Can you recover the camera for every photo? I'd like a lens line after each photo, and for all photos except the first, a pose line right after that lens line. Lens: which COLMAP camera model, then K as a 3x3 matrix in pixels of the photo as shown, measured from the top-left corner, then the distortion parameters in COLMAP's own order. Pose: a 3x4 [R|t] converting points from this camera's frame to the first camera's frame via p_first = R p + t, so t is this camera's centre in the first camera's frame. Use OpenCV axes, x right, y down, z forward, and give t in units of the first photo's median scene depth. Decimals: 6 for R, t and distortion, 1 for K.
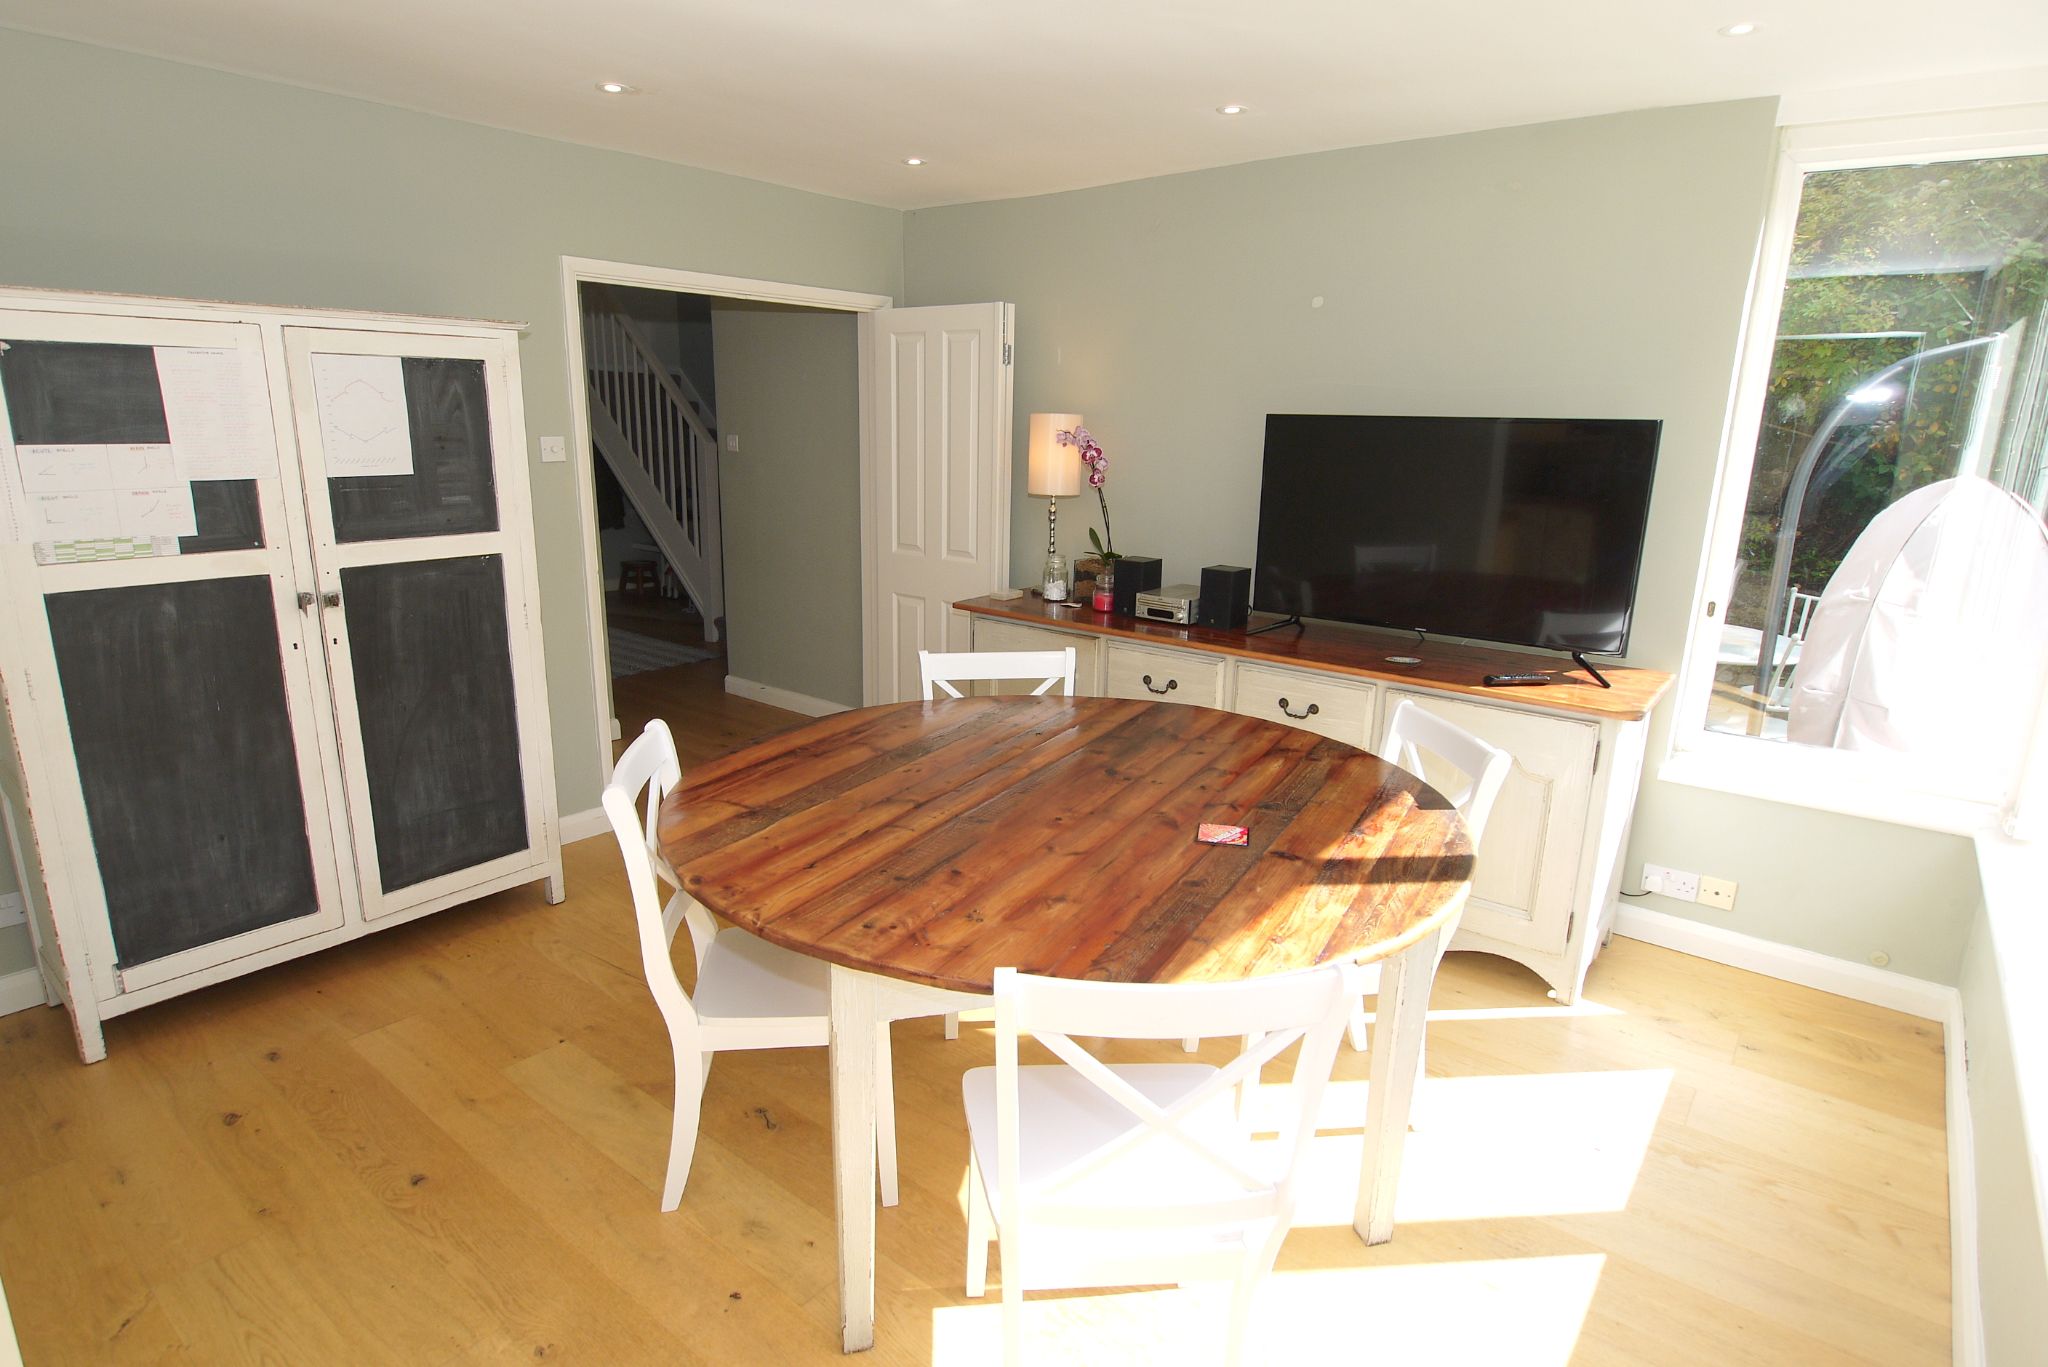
lens RADIAL K [[1087.8, 0, 1021.3], [0, 1087.8, 685.2], [0, 0, 1]] dist [-0.007346, -0.004814]
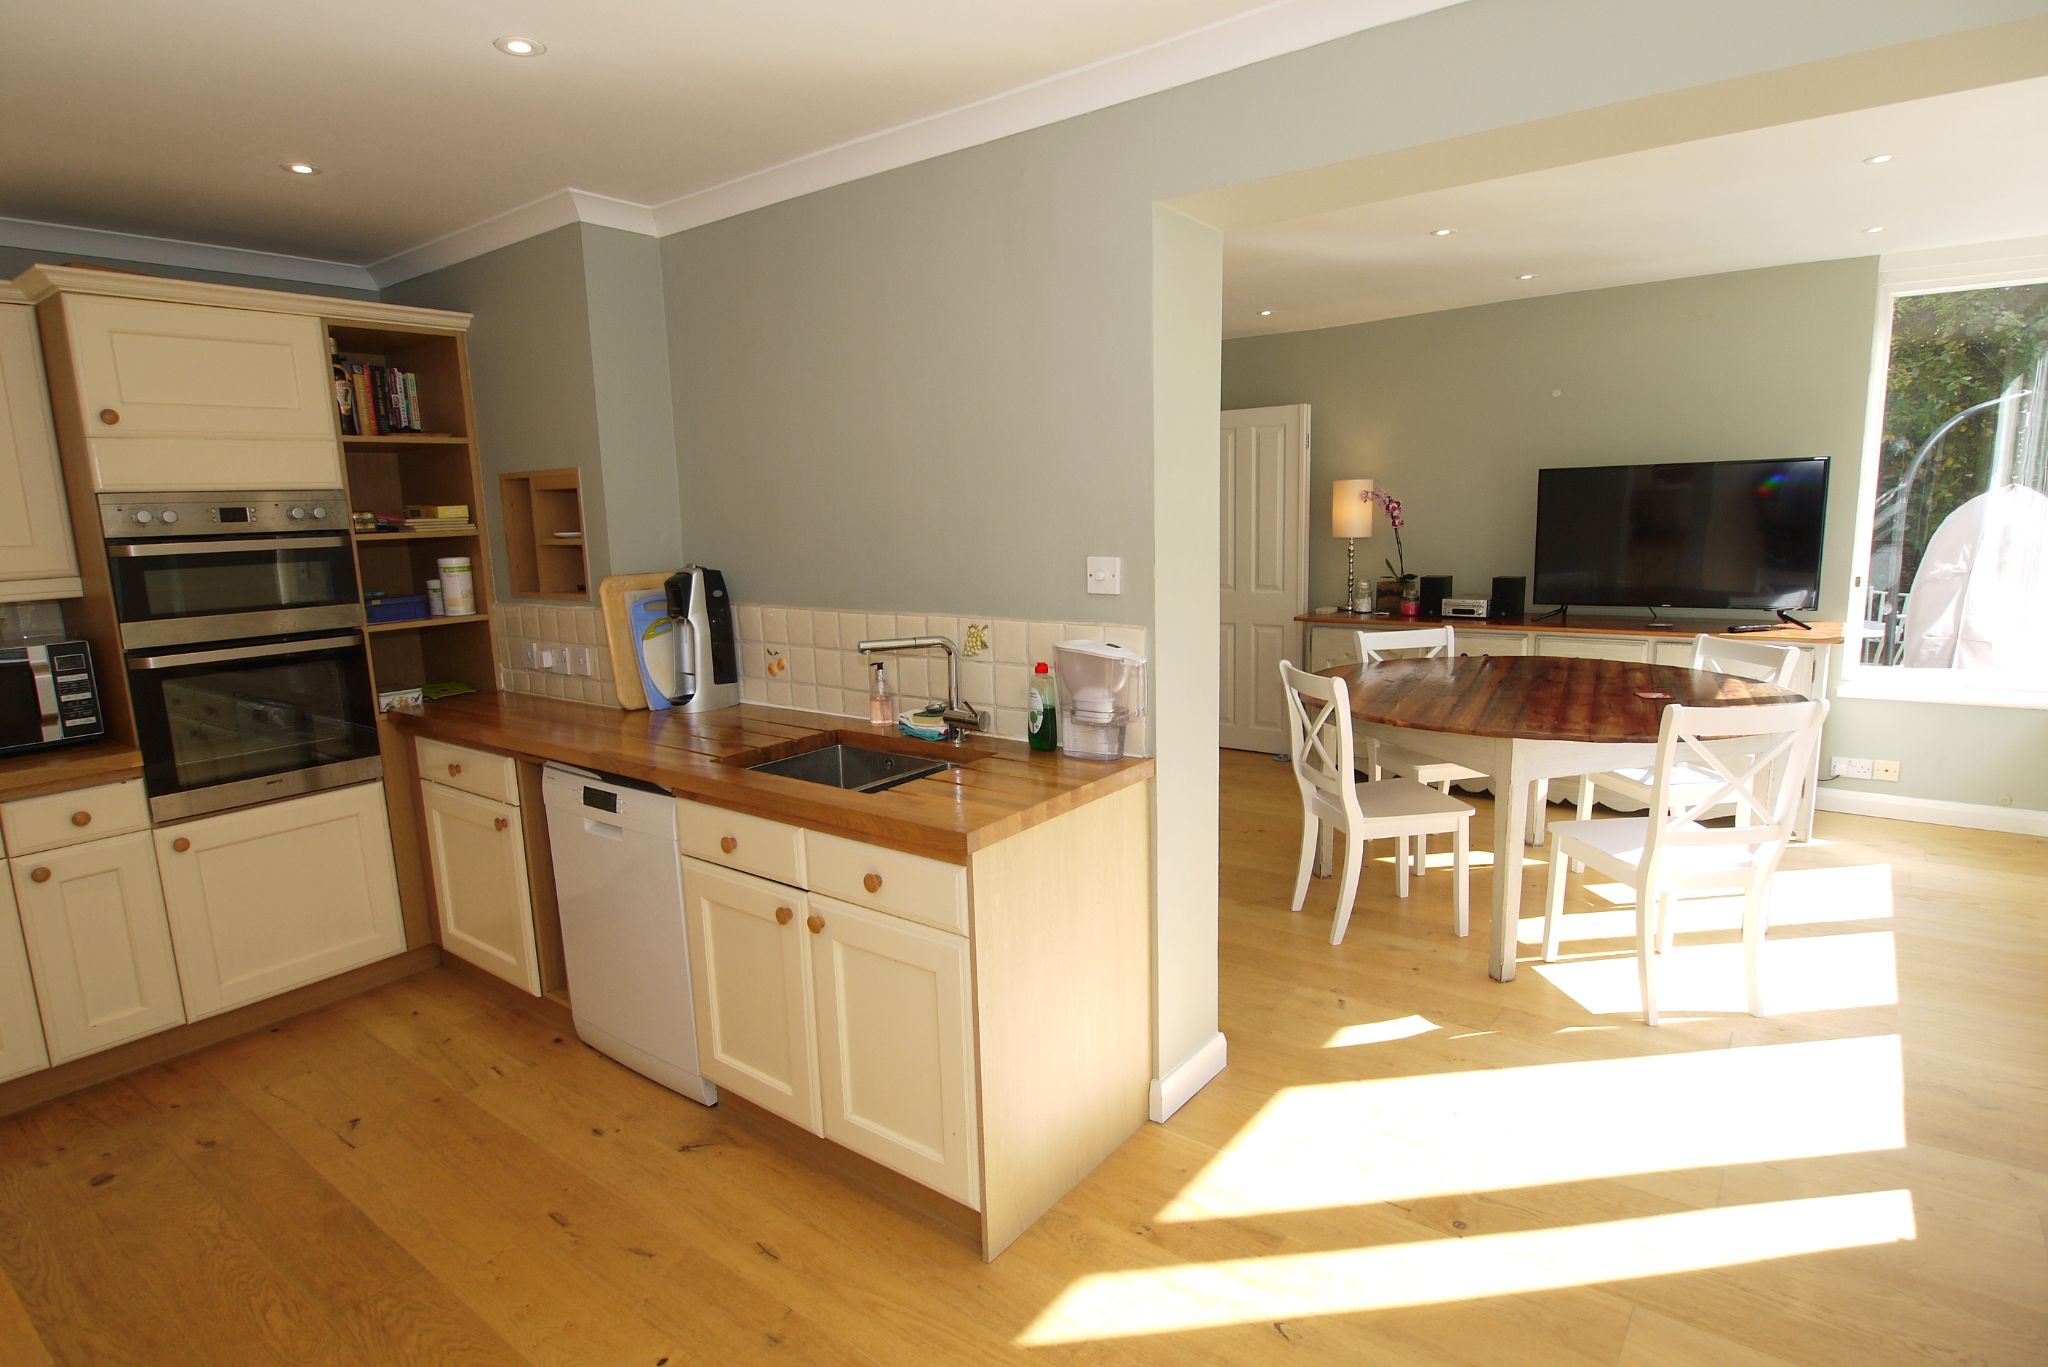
lens RADIAL K [[1087.8, 0, 1023.4], [0, 1087.8, 682.7], [0, 0, 1]] dist [-0.007346, -0.004814]
pose [[0.998543, -0.053659, 0.005719, -0.478922], [0.053947, 0.995154, -0.082206, 0.117330], [-0.001281, 0.082395, 0.996599, -0.425479]]
